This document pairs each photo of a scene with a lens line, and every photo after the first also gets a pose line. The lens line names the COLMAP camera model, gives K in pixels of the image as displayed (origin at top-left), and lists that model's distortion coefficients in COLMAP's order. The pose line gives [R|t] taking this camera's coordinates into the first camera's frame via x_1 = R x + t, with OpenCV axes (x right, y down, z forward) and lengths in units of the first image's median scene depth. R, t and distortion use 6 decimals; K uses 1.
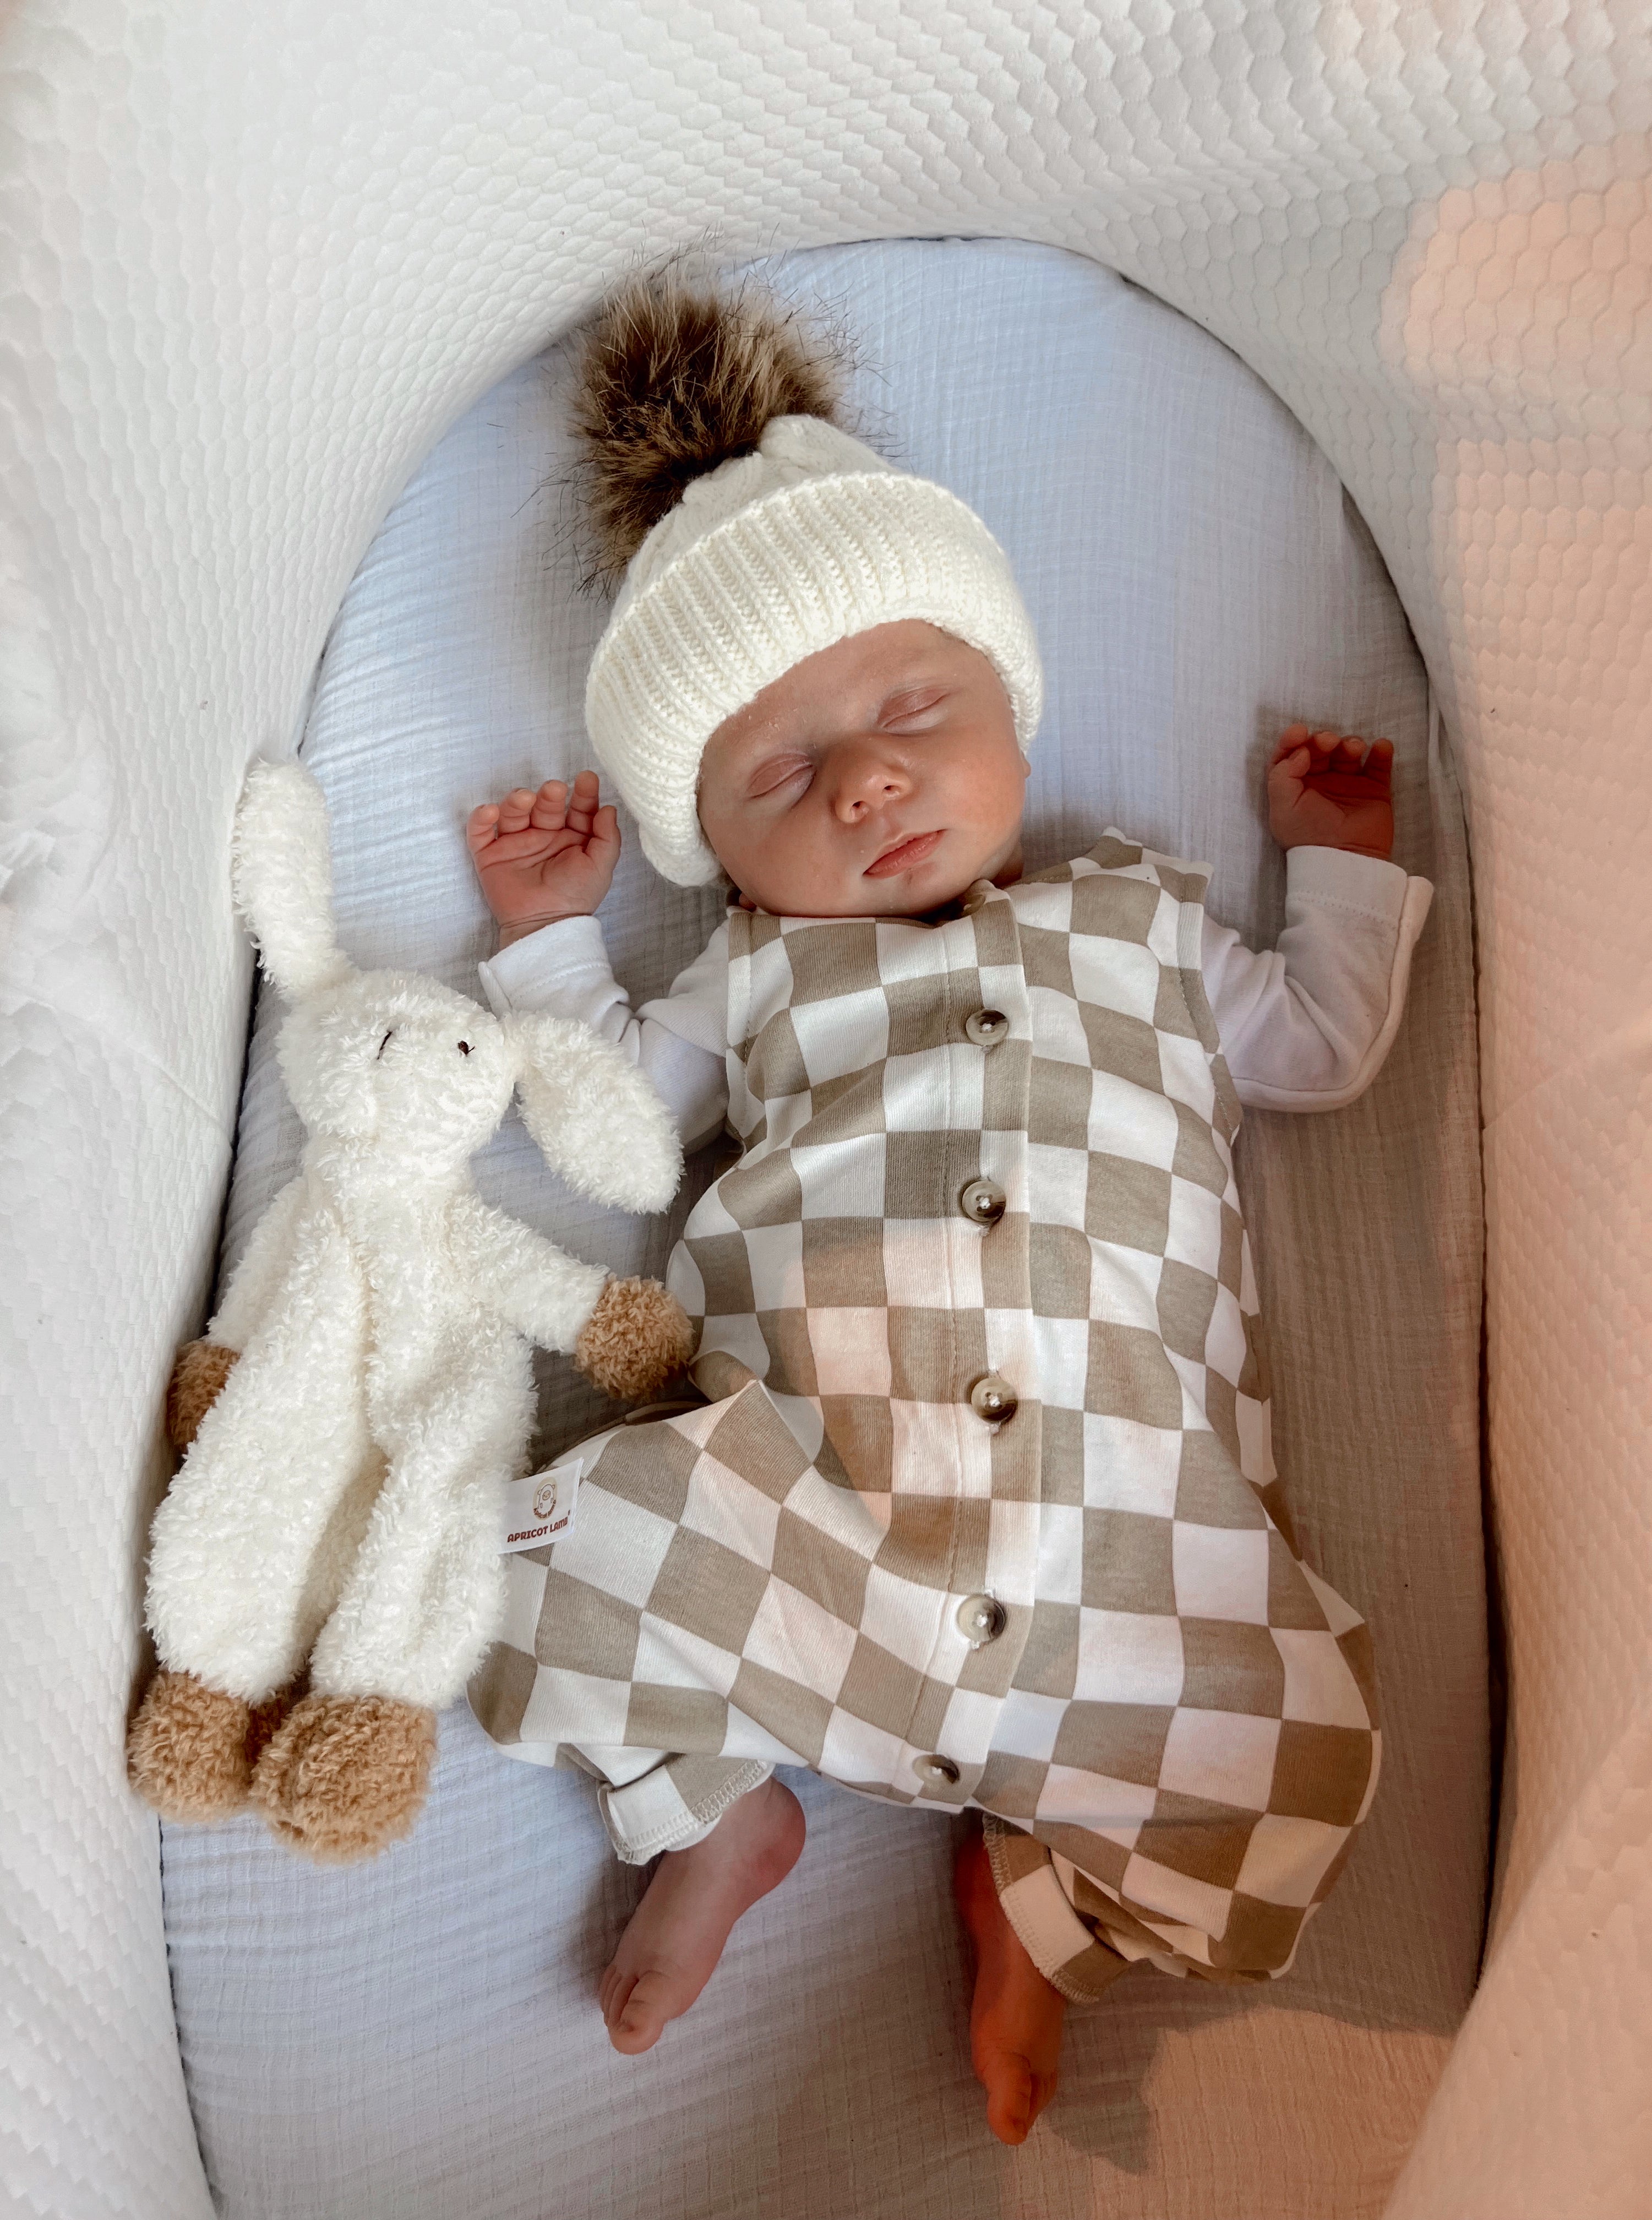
lens RADIAL K [[1749.6, 0, 826.0], [0, 1749.6, 1110.0], [0, 0, 1]] dist [0.112910, -0.207529]
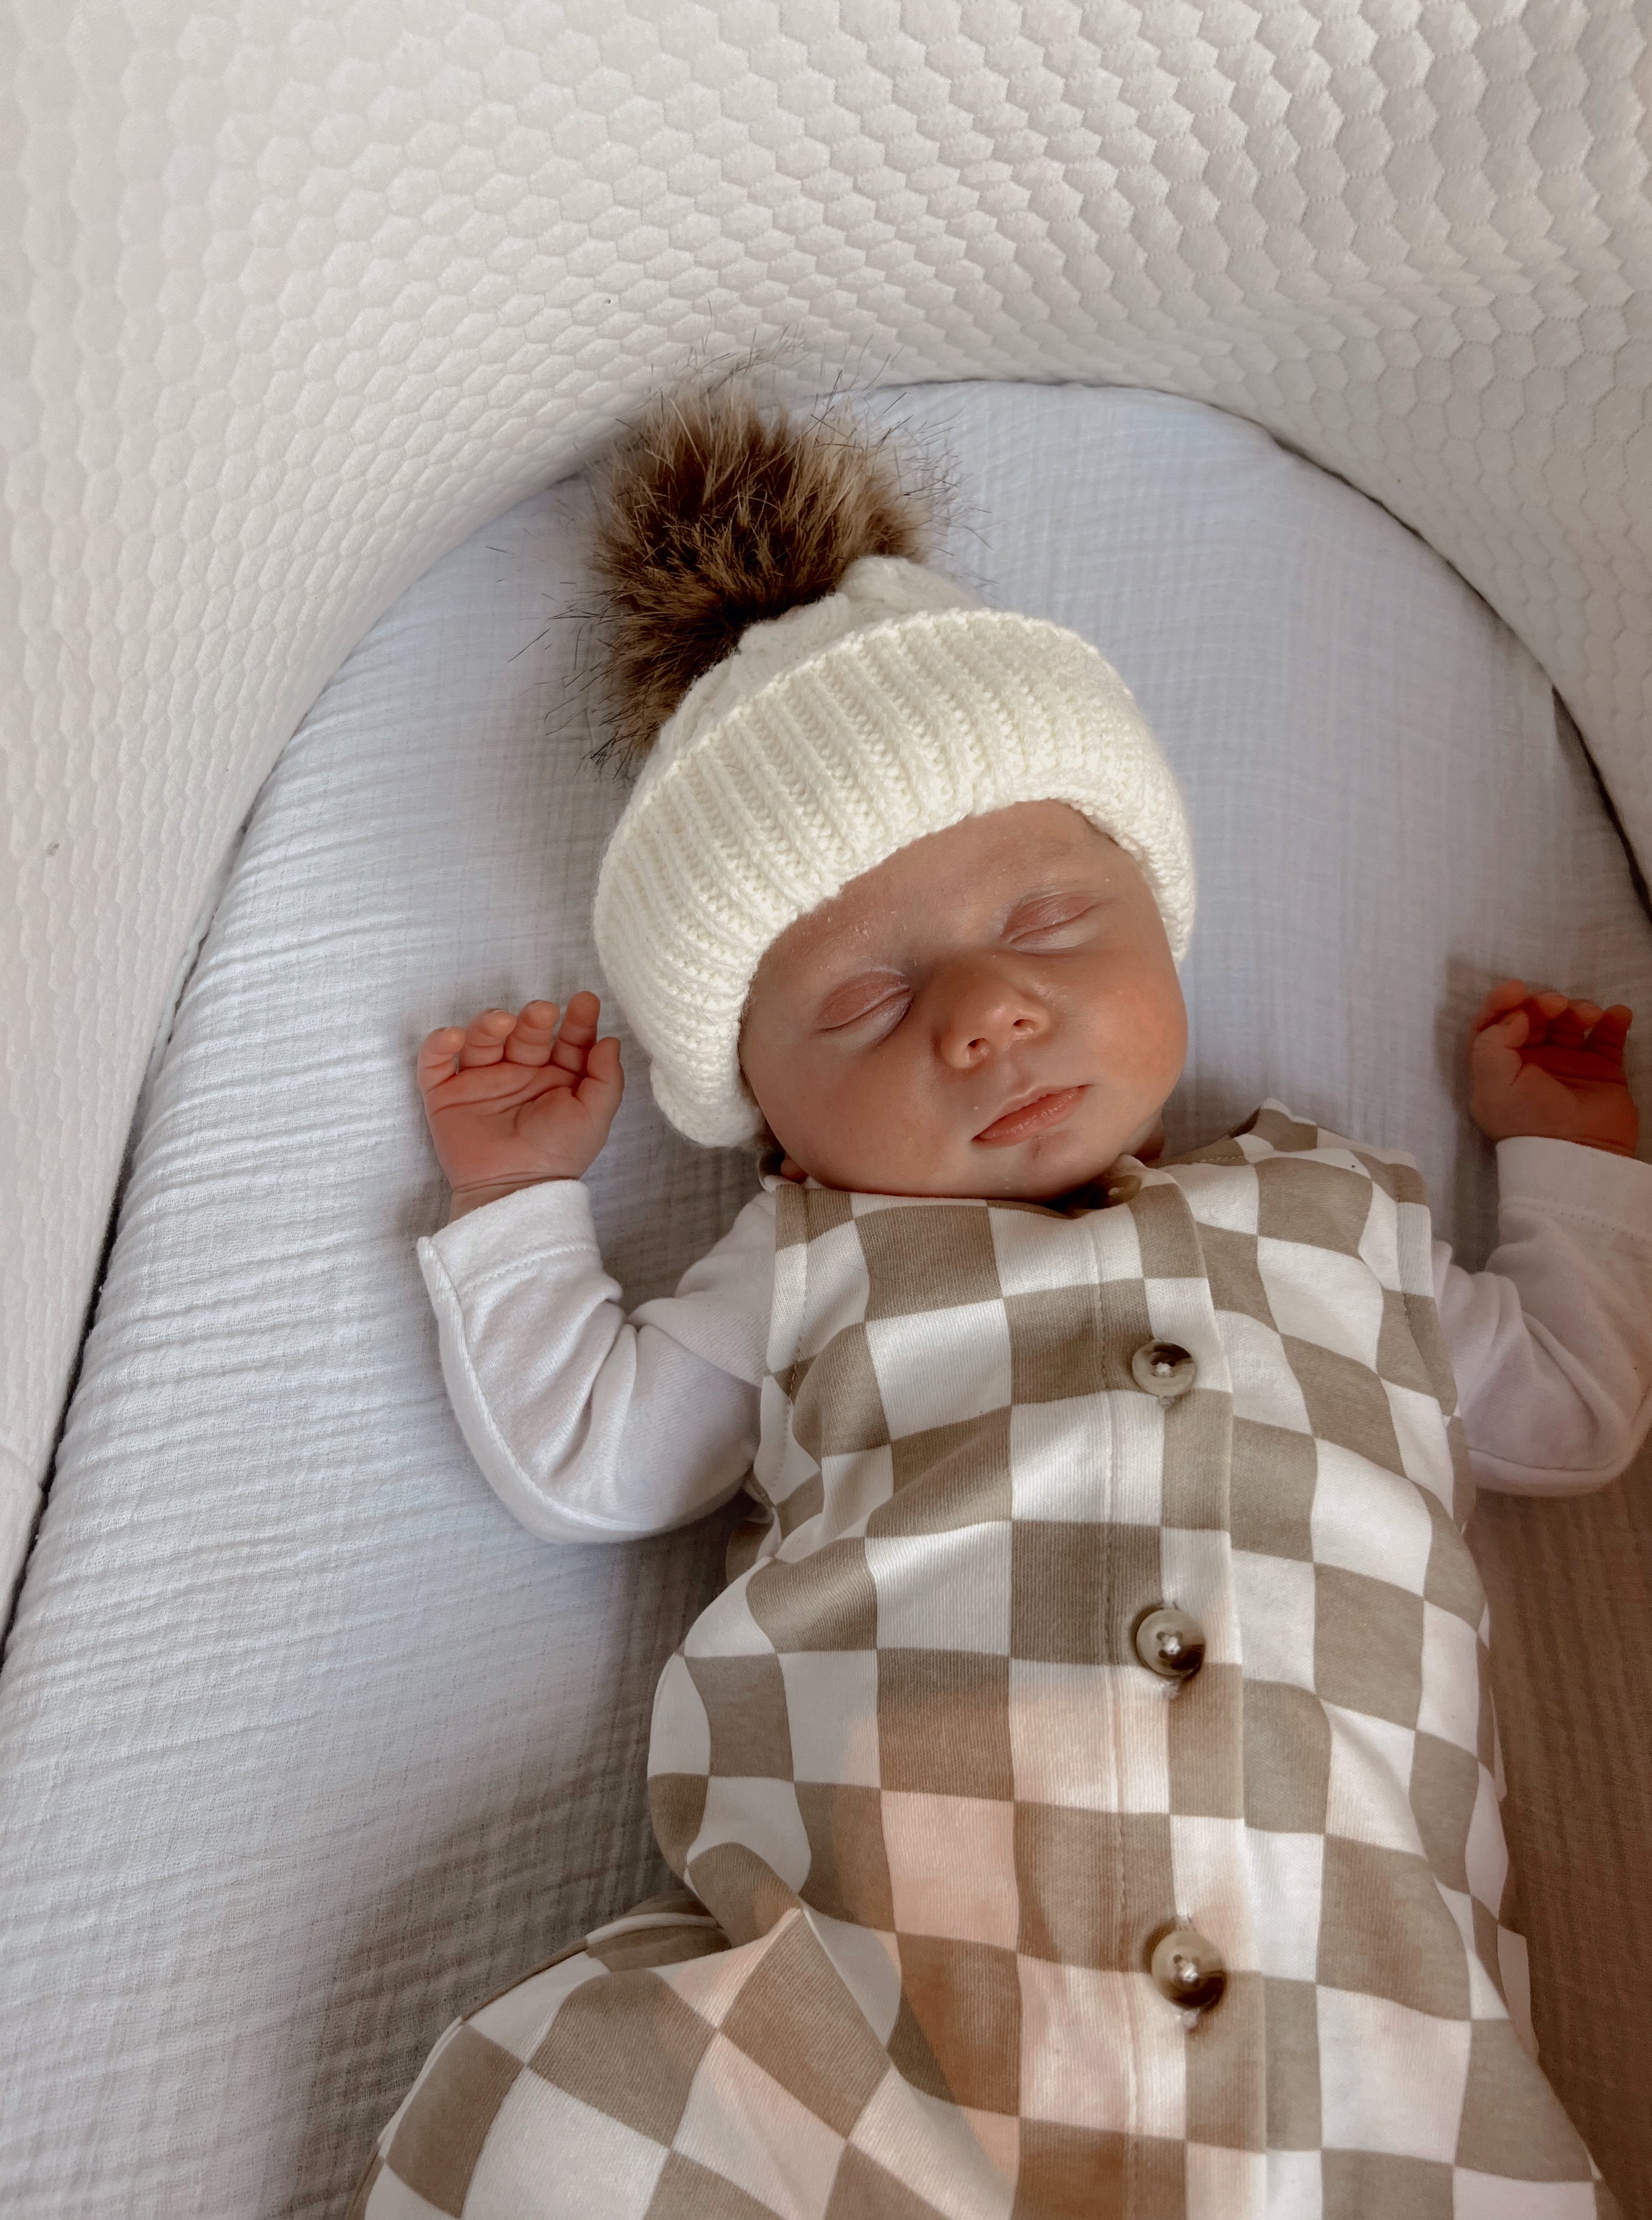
lens RADIAL K [[1749.6, 0, 826.0], [0, 1749.6, 1110.0], [0, 0, 1]] dist [0.112910, -0.207529]
pose [[0.997956, 0.049355, 0.040589, -0.069056], [-0.042247, 0.986146, -0.160411, -0.029613], [-0.047944, 0.158369, 0.986215, 0.297426]]
